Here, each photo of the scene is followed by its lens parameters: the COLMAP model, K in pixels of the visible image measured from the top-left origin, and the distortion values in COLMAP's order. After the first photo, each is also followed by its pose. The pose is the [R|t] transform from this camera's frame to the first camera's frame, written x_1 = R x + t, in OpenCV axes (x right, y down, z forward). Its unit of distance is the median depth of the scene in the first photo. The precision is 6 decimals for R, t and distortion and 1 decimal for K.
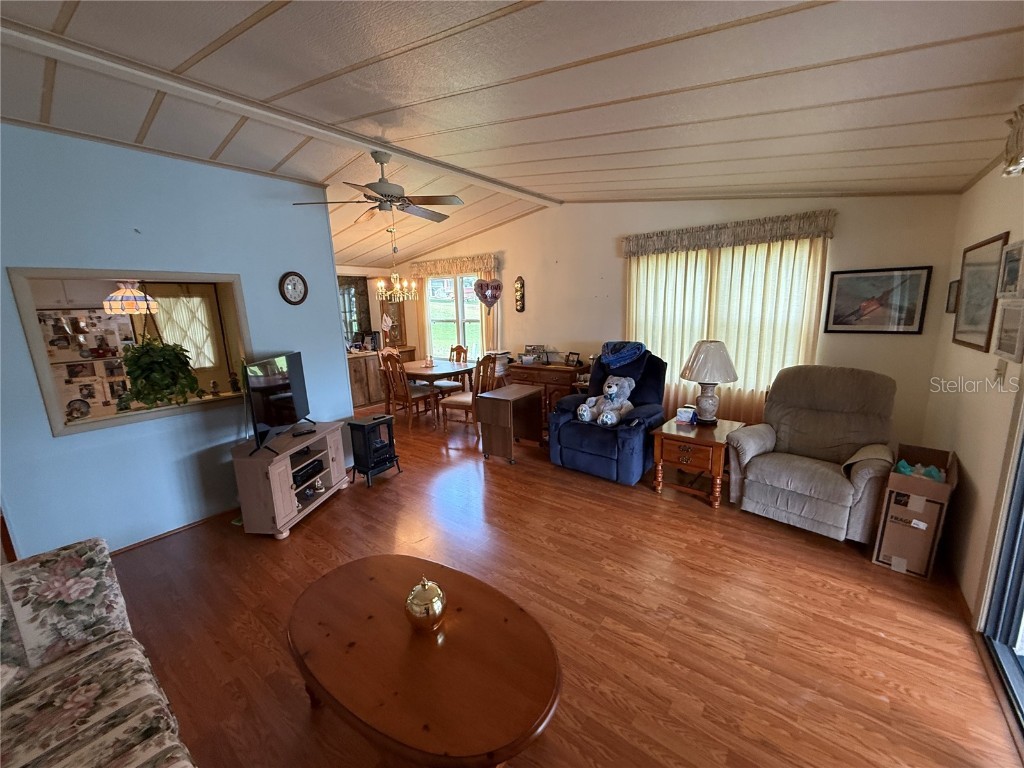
lens RADIAL K [[405.3, 0, 505.9], [0, 405.3, 384.7], [0, 0, 1]] dist [0.000472, 0.000018]
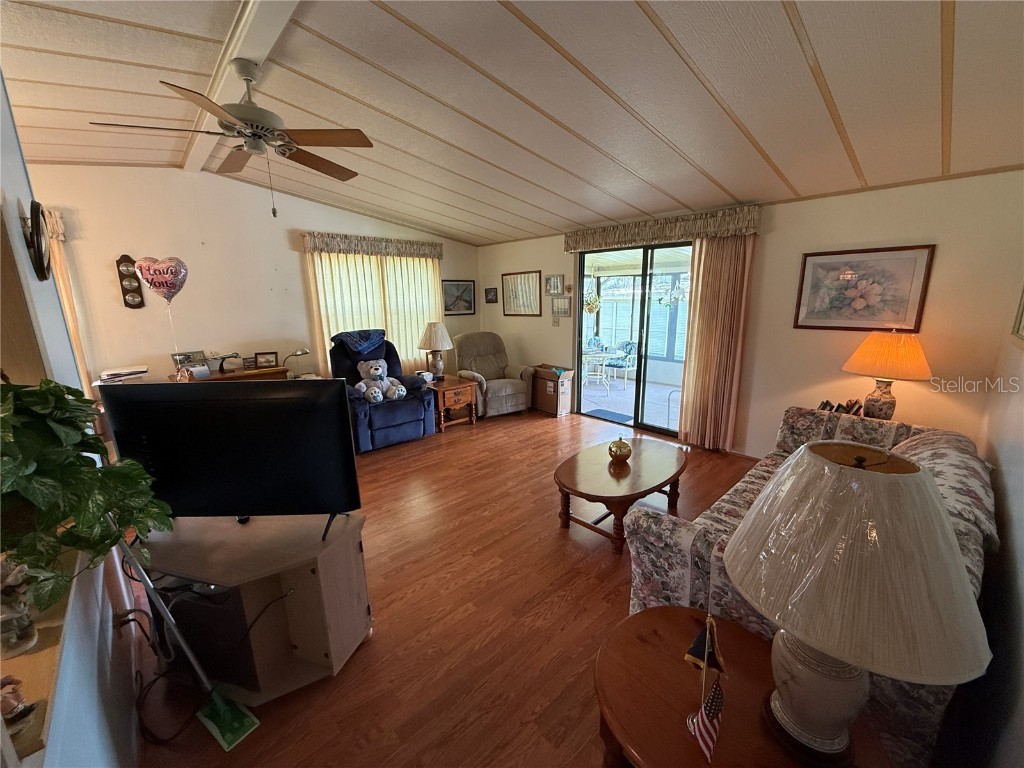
lens RADIAL K [[405.3, 0, 510.5], [0, 405.3, 387.8], [0, 0, 1]] dist [0.000472, 0.000018]
pose [[0.153418, -0.194348, 0.968861, -1.323837], [0.201526, 0.966016, 0.161866, -0.087617], [-0.967394, 0.170417, 0.187370, 0.714832]]
